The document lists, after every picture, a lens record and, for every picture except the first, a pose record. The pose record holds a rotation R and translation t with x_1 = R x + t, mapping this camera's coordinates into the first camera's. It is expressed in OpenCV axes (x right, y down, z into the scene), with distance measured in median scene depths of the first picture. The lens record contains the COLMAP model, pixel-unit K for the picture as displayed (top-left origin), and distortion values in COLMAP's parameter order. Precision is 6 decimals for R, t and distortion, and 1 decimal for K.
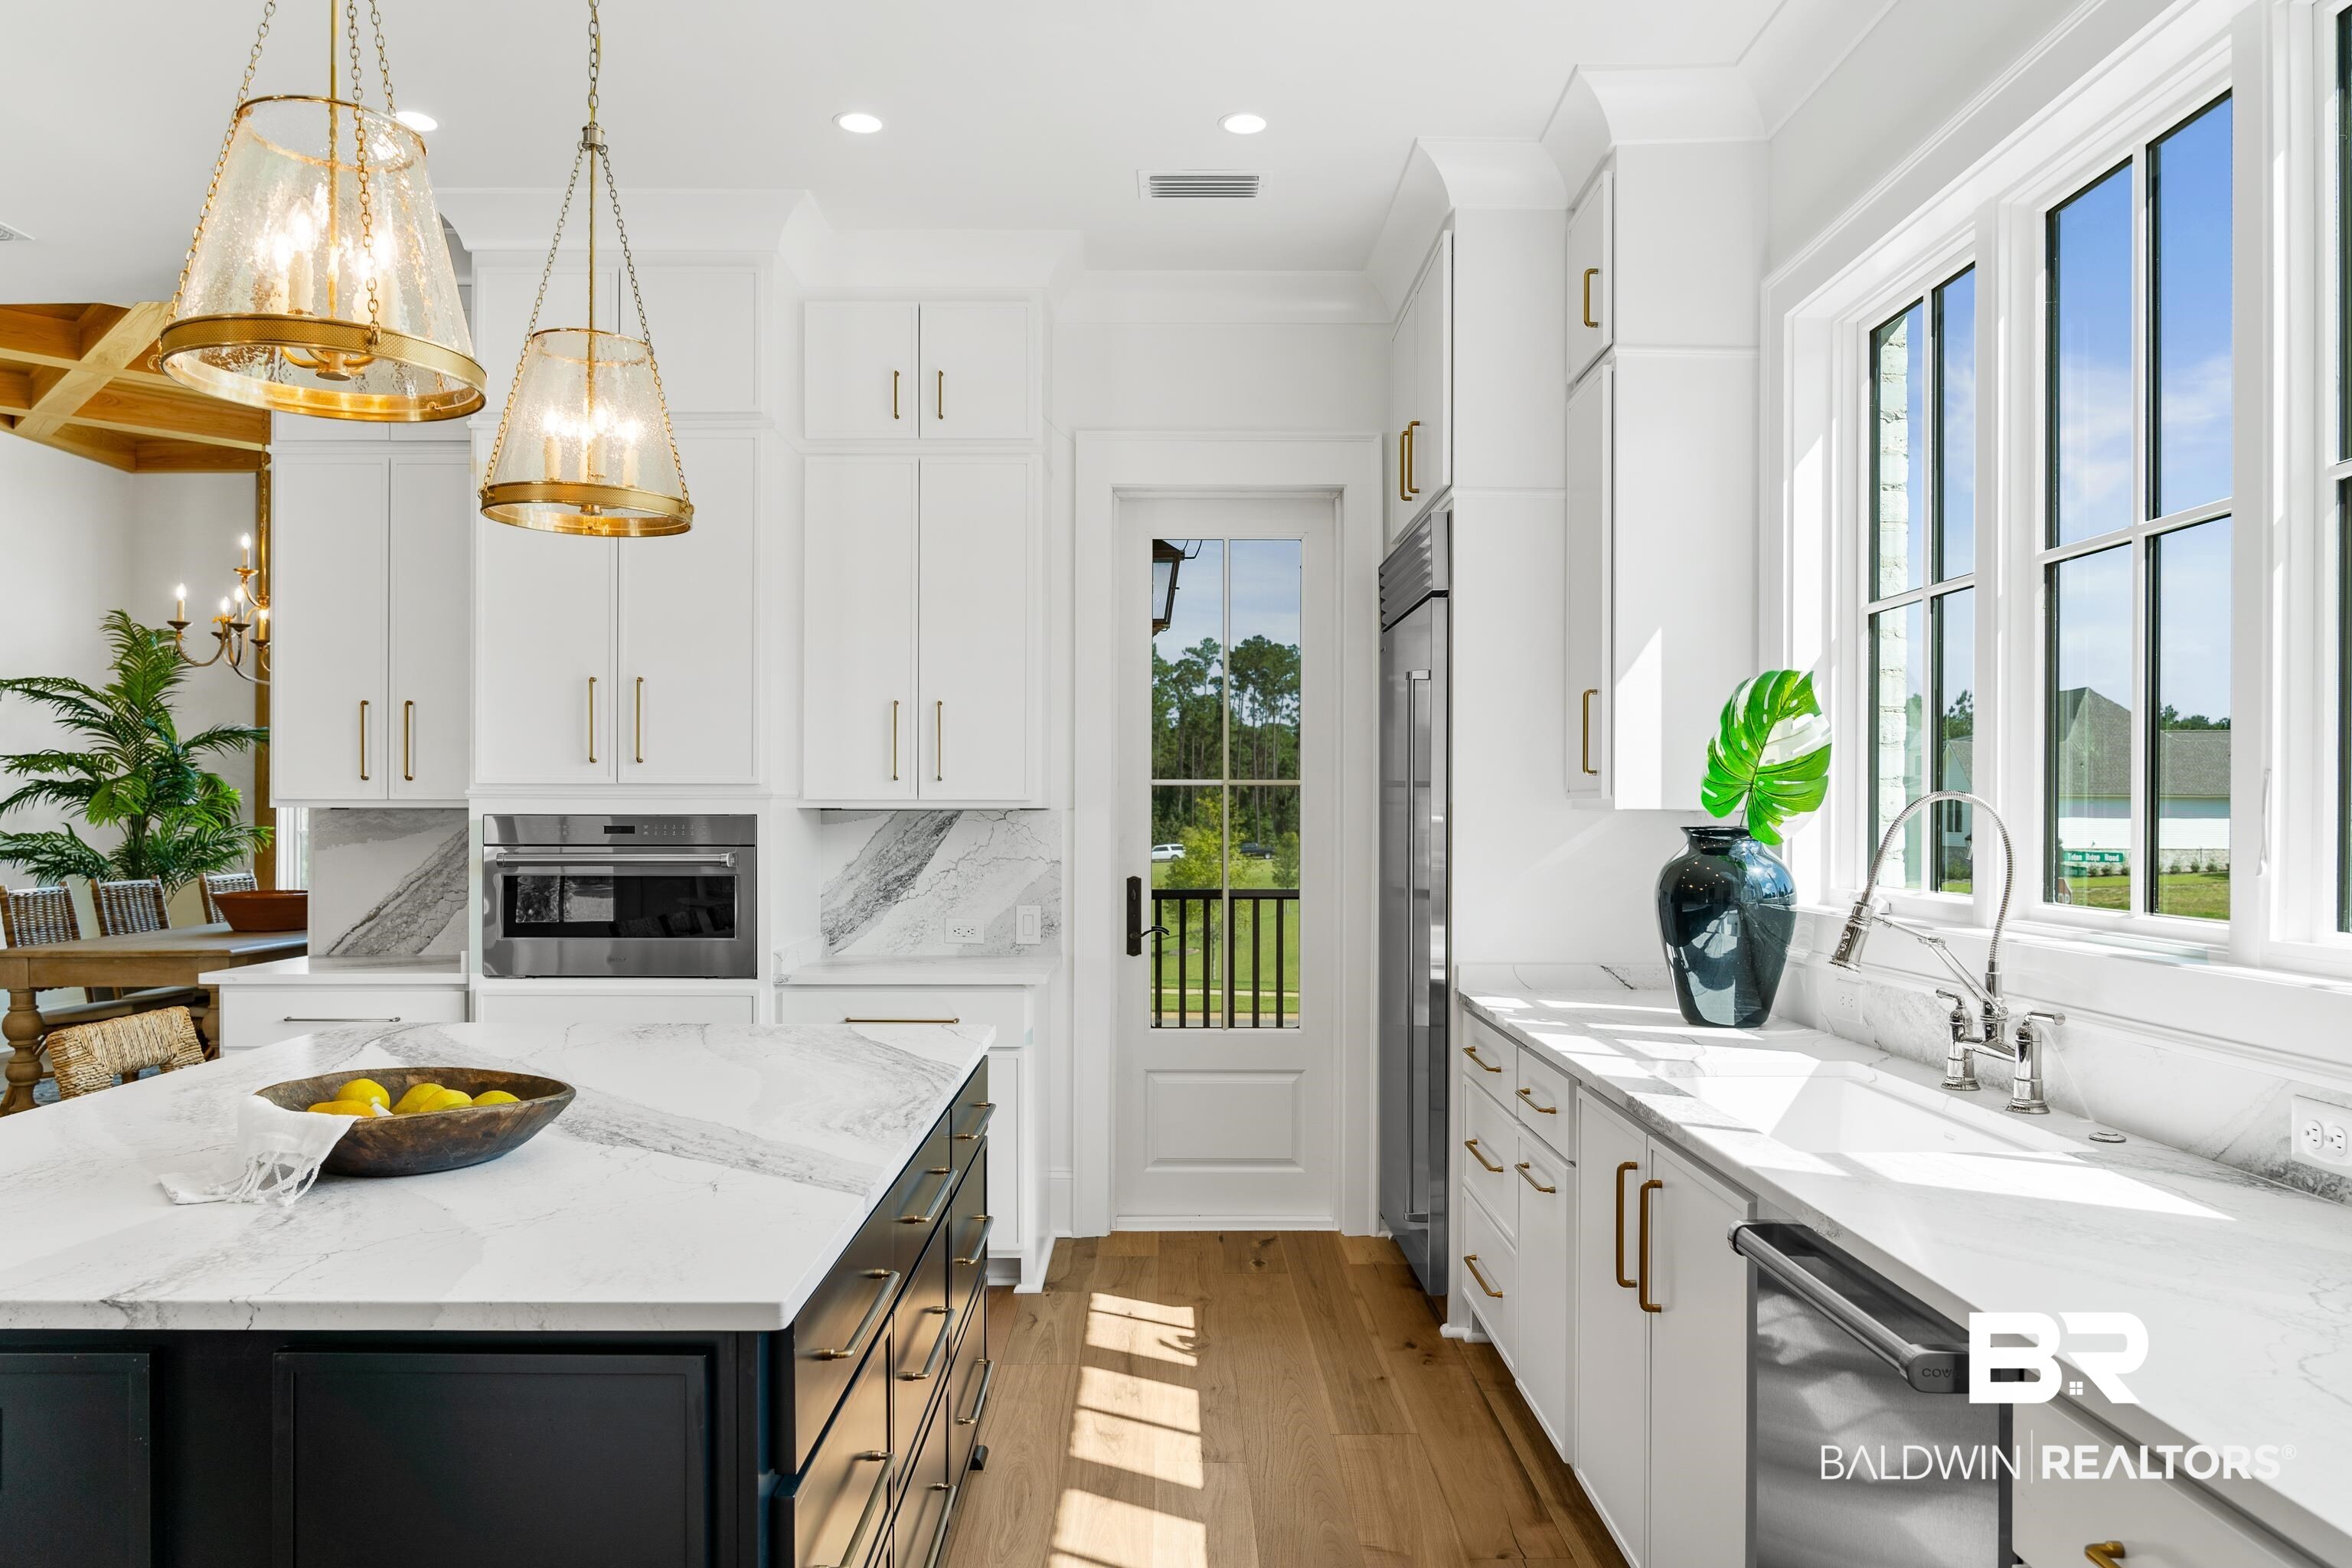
lens RADIAL K [[1612.3, 0, 1169.0], [0, 1612.3, 789.1], [0, 0, 1]] dist [-0.016130, 0.003434]
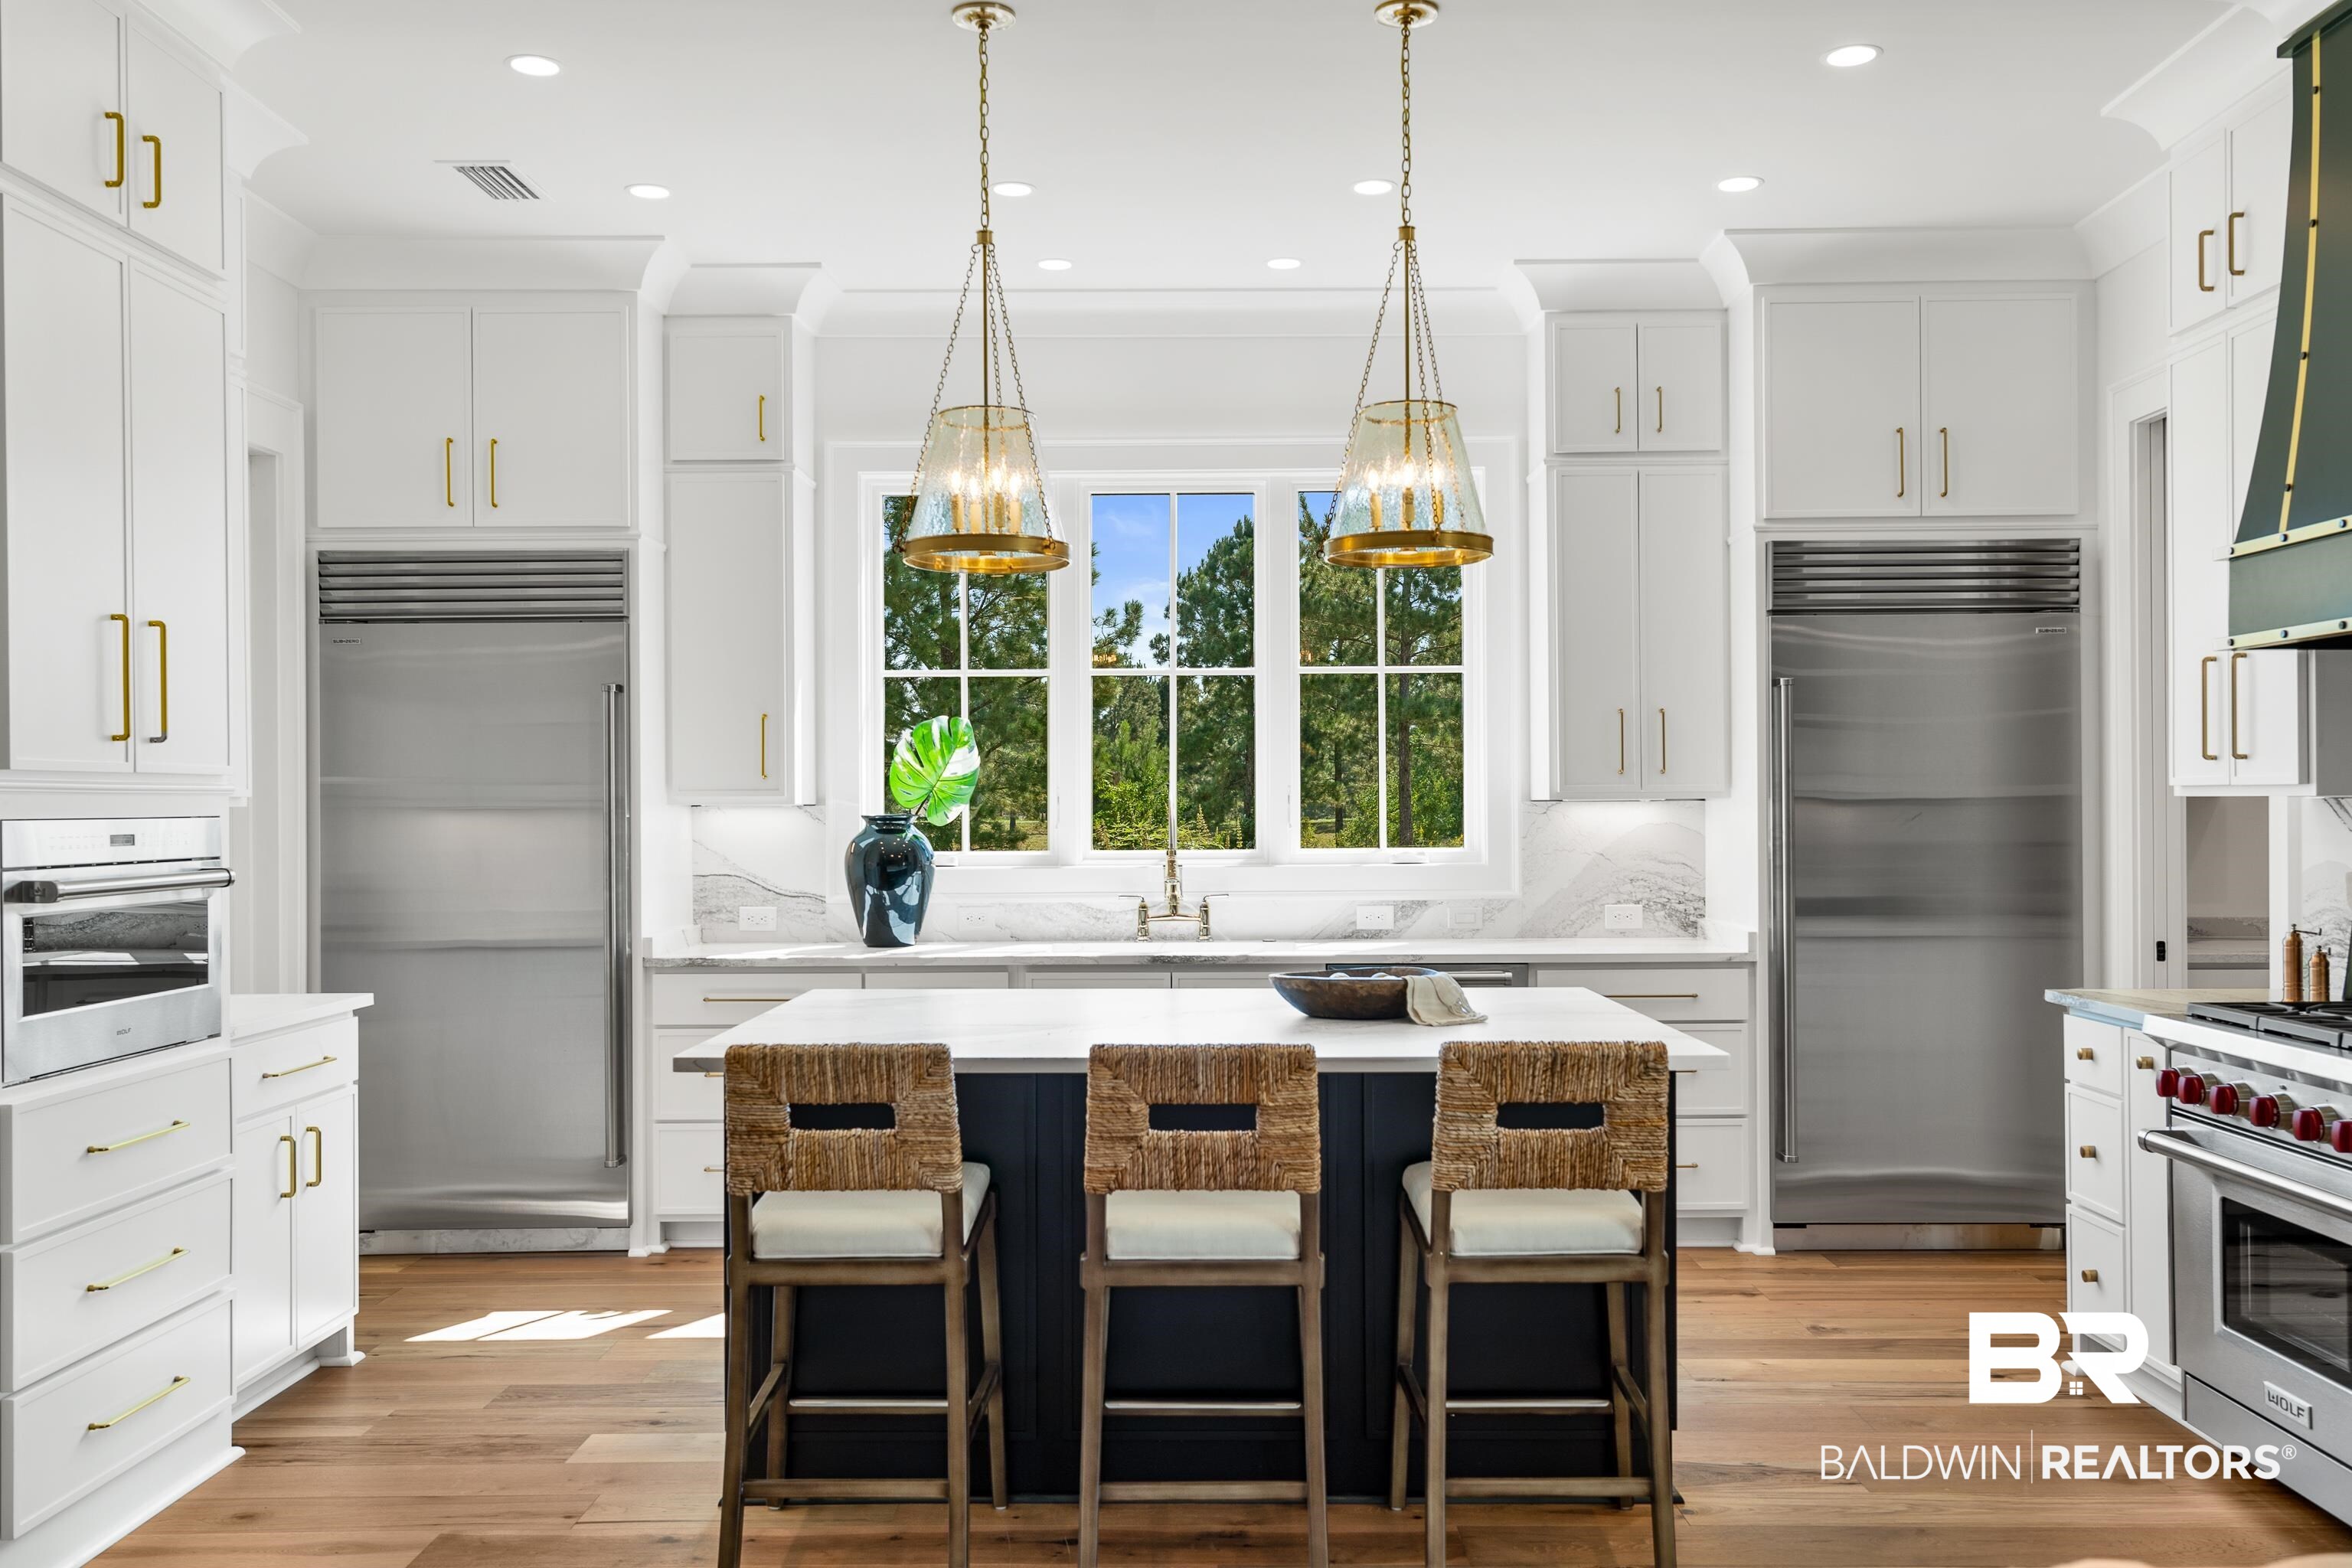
lens RADIAL K [[2039.3, 0, 1171.5], [0, 2039.3, 799.6], [0, 0, 1]] dist [0.036543, -0.043404]
pose [[0.012890, -0.000694, 0.999917, -1.201514], [-0.005595, 0.999984, 0.000766, 0.004731], [-0.999901, -0.005605, 0.012886, 0.551714]]
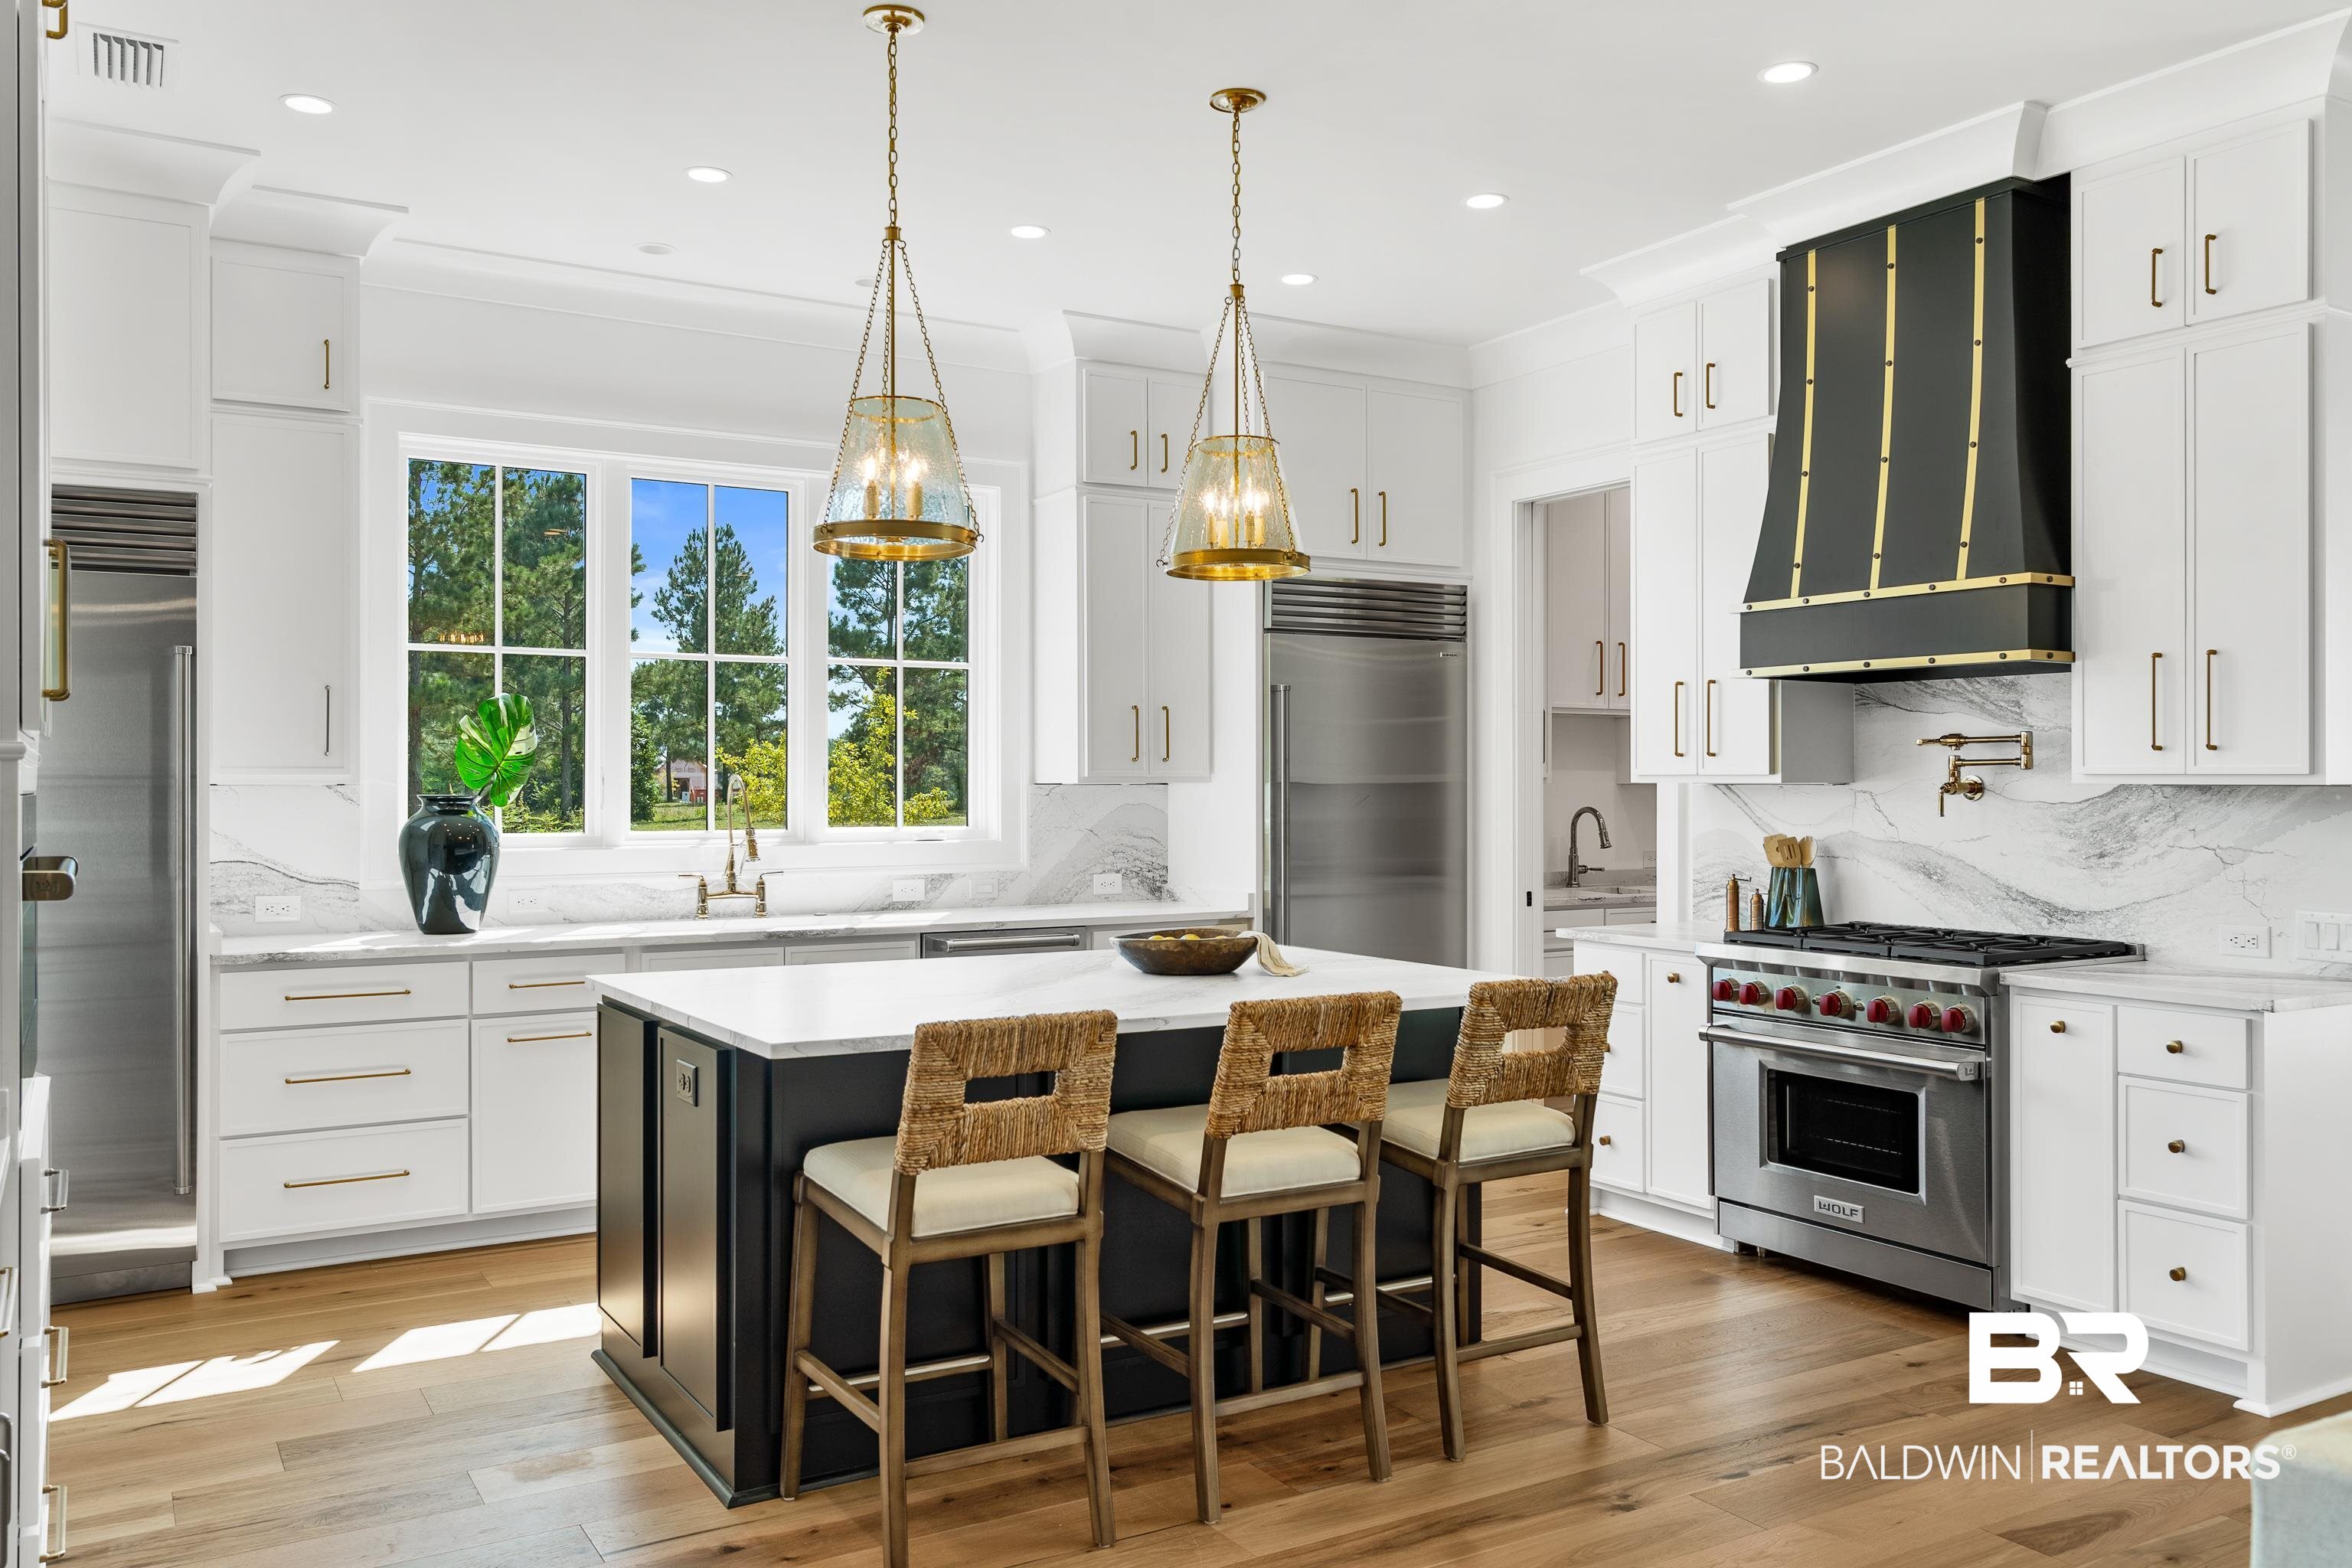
lens RADIAL K [[1838.2, 0, 1184.4], [0, 1838.2, 775.1], [0, 0, 1]] dist [0.004708, 0.009316]
pose [[-0.517193, 0.002849, 0.855864, -1.075297], [-0.009949, 0.999907, -0.009341, 0.011017], [-0.855811, -0.013346, -0.517117, 0.995704]]
